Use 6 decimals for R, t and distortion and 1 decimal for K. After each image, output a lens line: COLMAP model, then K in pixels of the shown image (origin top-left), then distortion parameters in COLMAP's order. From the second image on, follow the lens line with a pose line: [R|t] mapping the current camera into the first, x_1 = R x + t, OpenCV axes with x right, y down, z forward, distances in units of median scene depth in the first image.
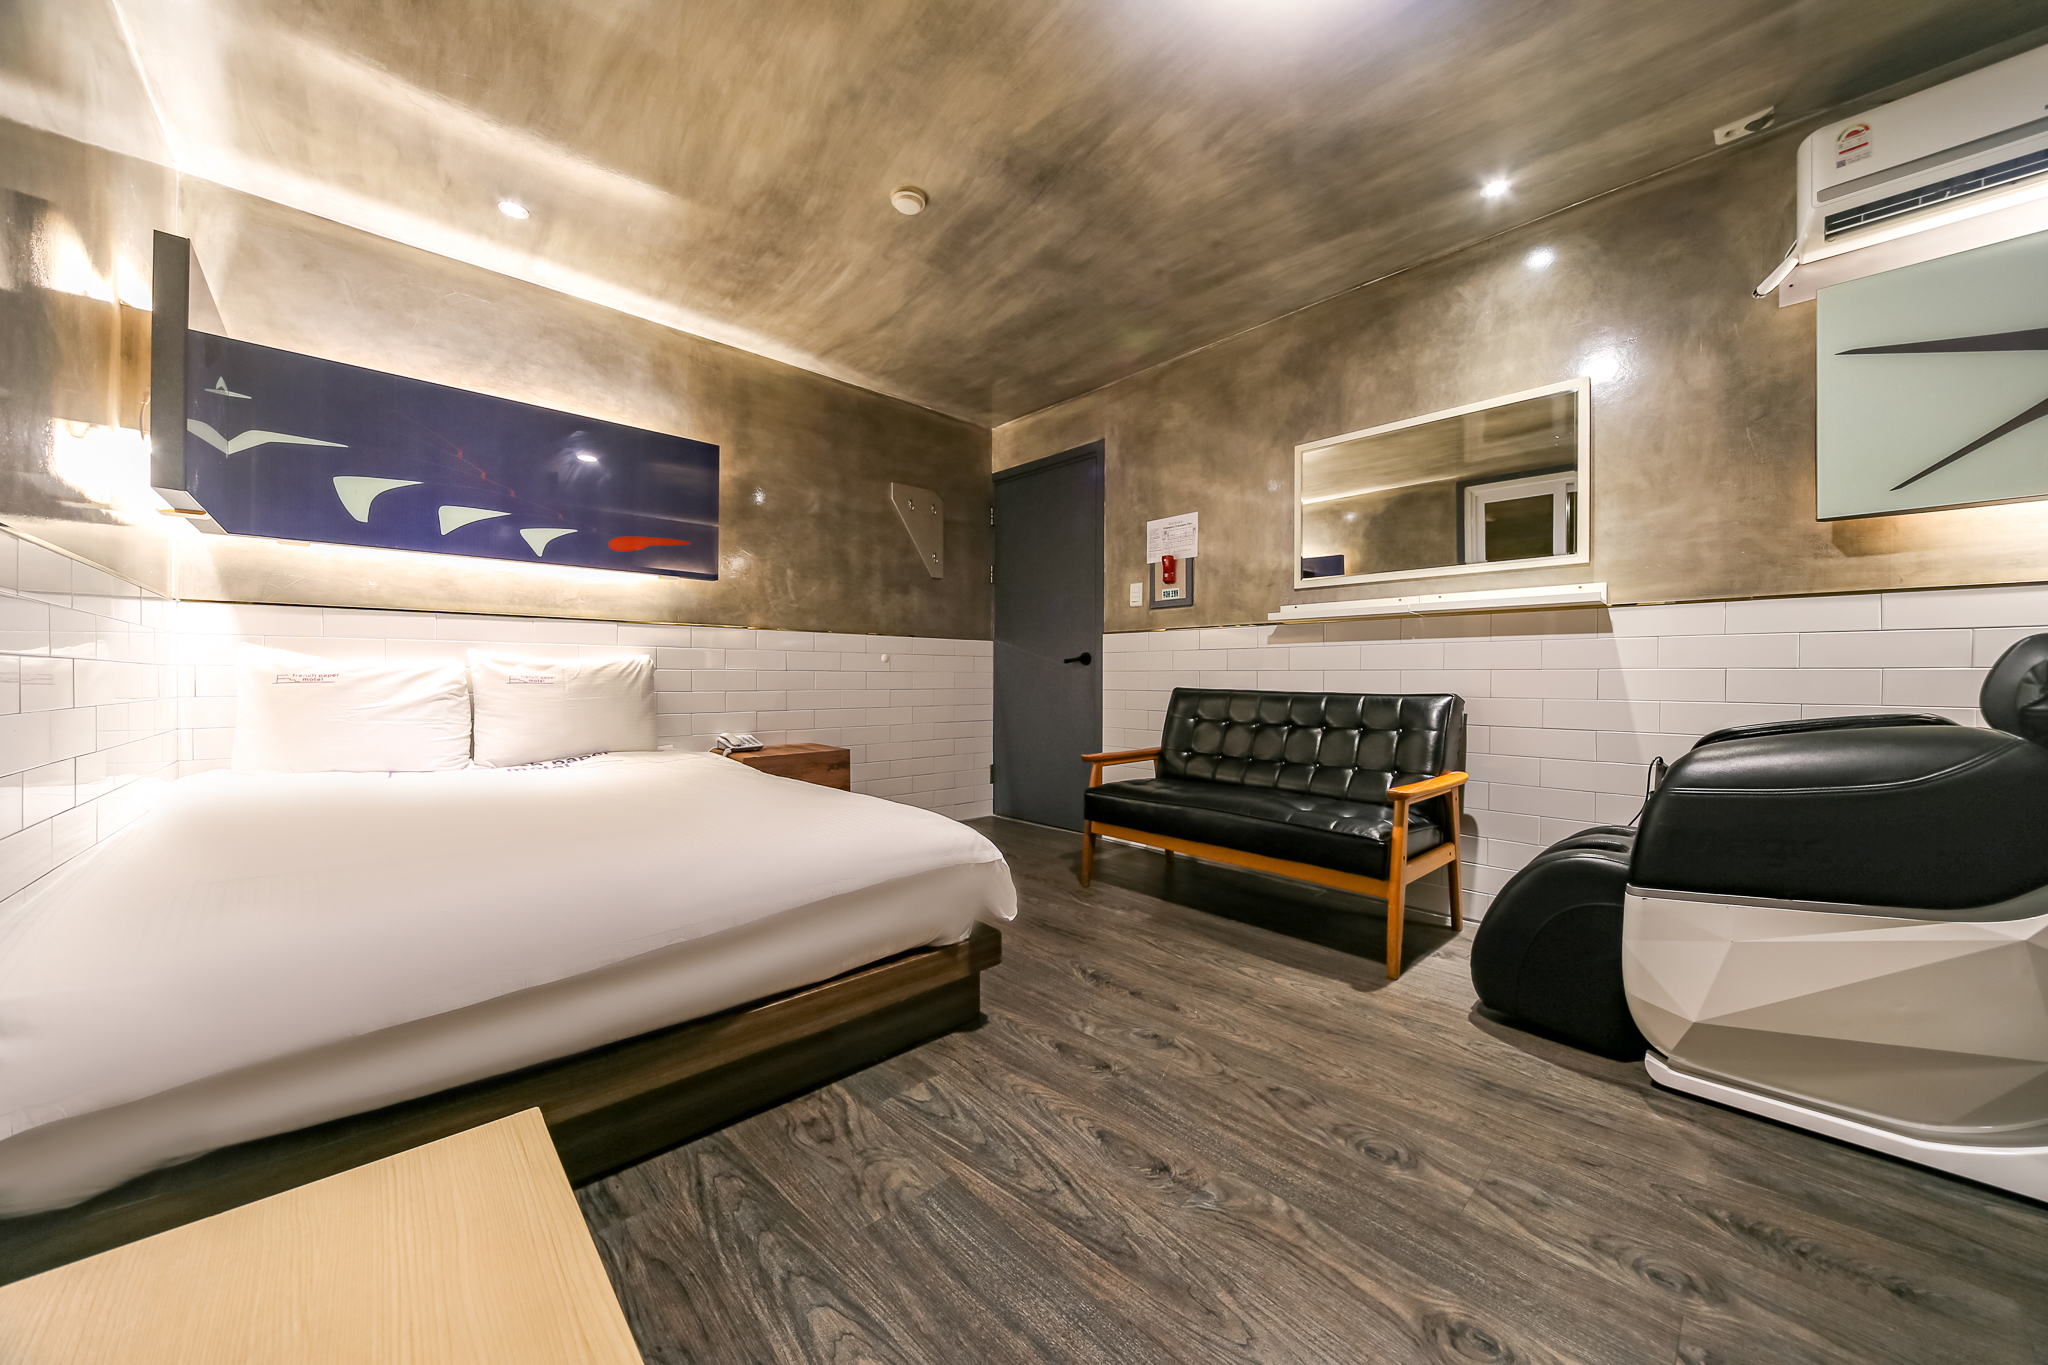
lens RADIAL K [[726.3, 0, 1016.3], [0, 726.3, 679.0], [0, 0, 1]] dist [-0.013901, 0.000980]
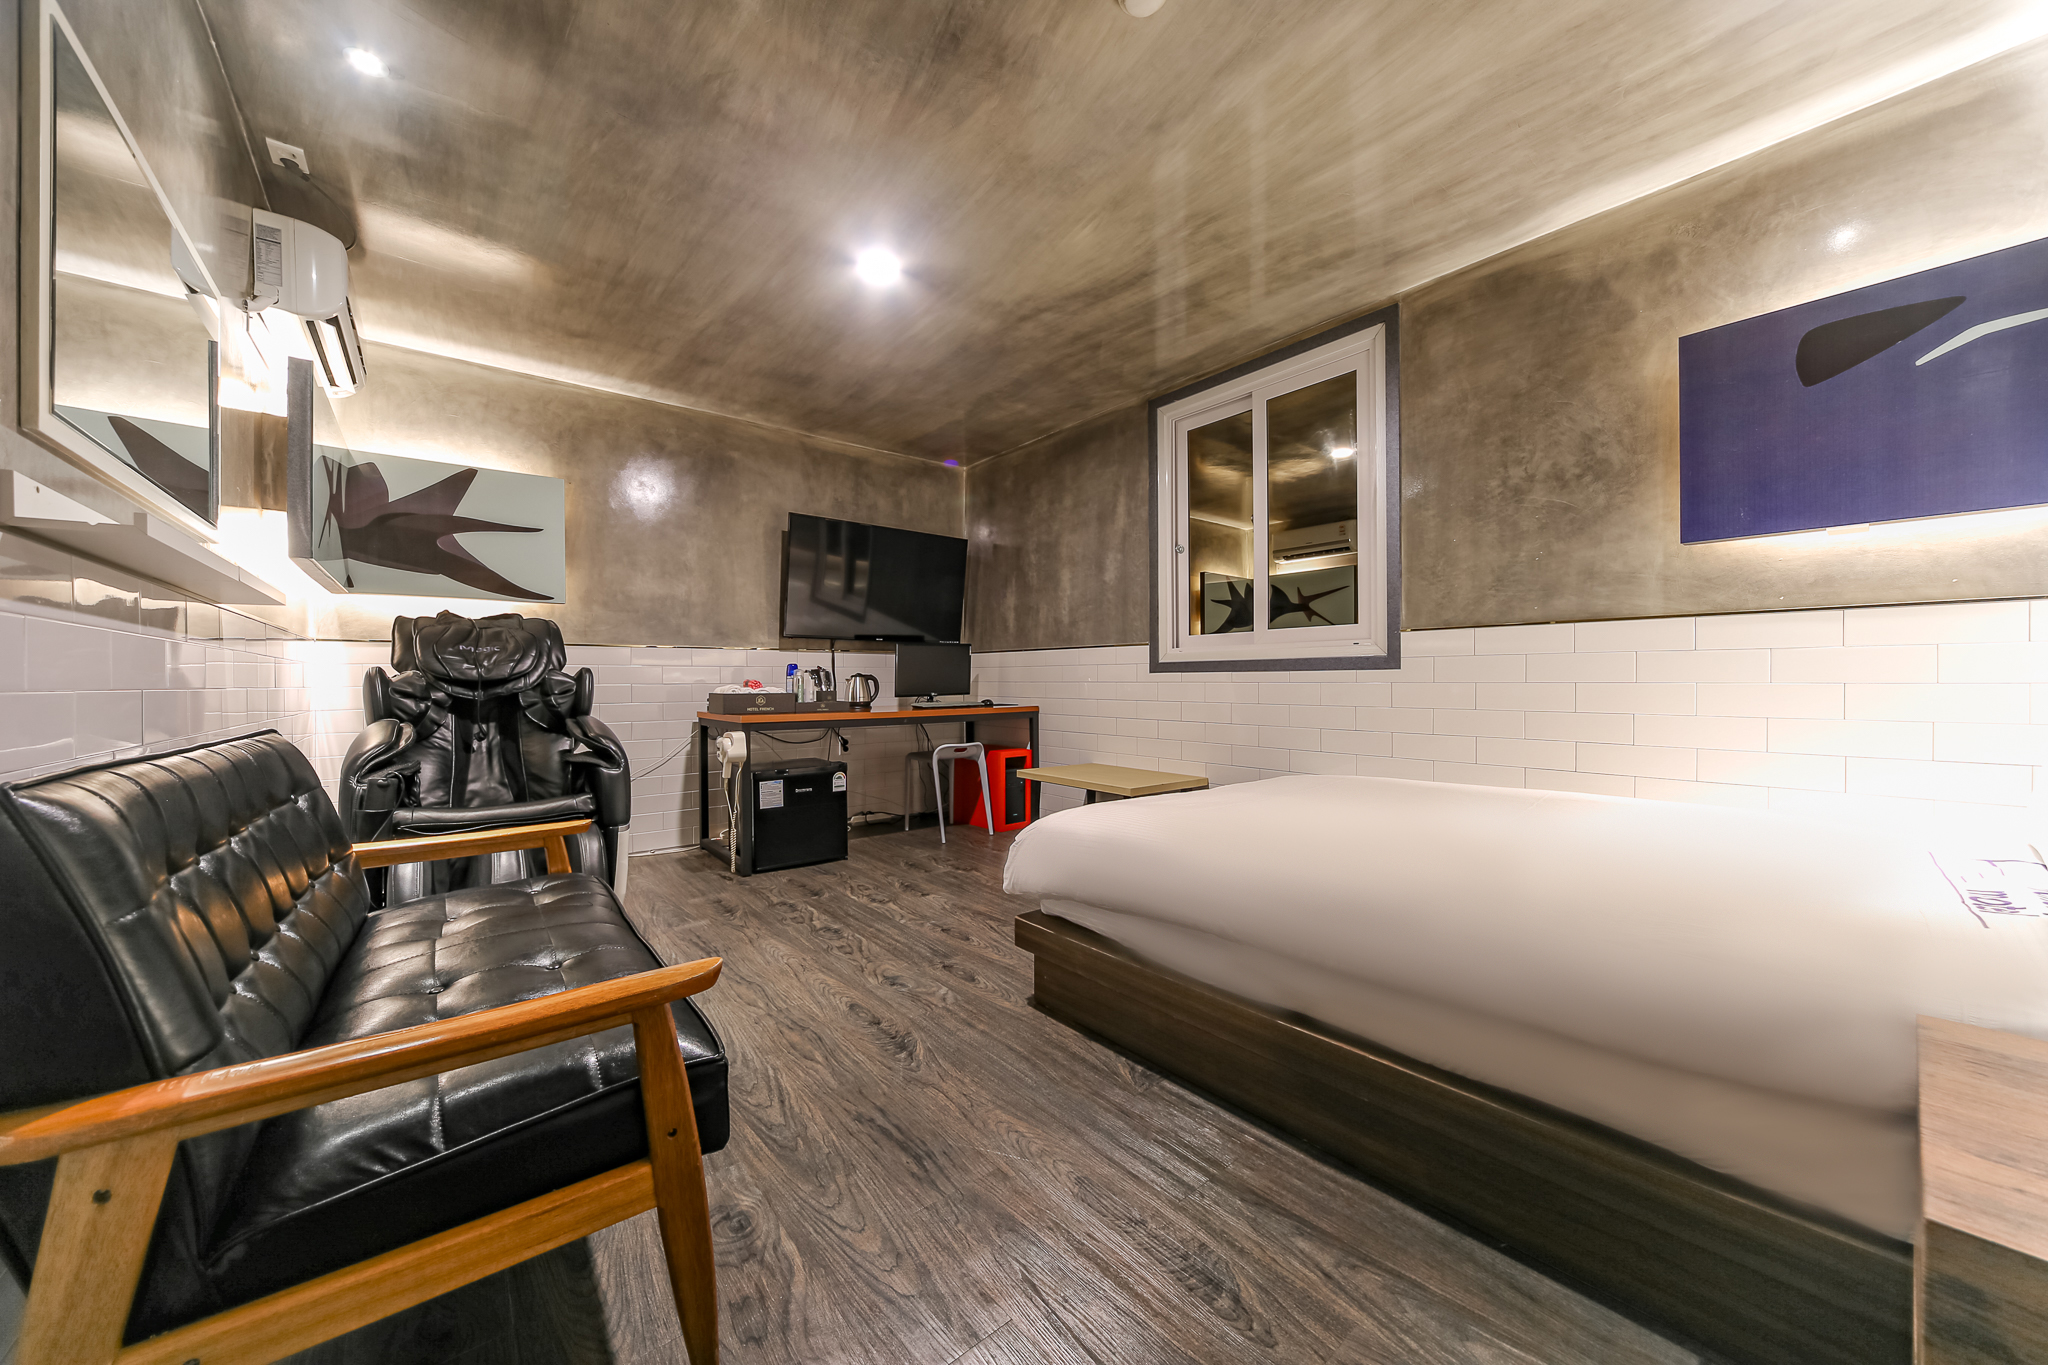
lens RADIAL K [[726.3, 0, 1025.9], [0, 726.3, 689.4], [0, 0, 1]] dist [-0.013901, 0.000980]
pose [[-0.998852, 0.000146, 0.047893, -0.110490], [0.000665, 0.999941, 0.010822, -0.030932], [-0.047888, 0.010842, -0.998794, 2.573980]]
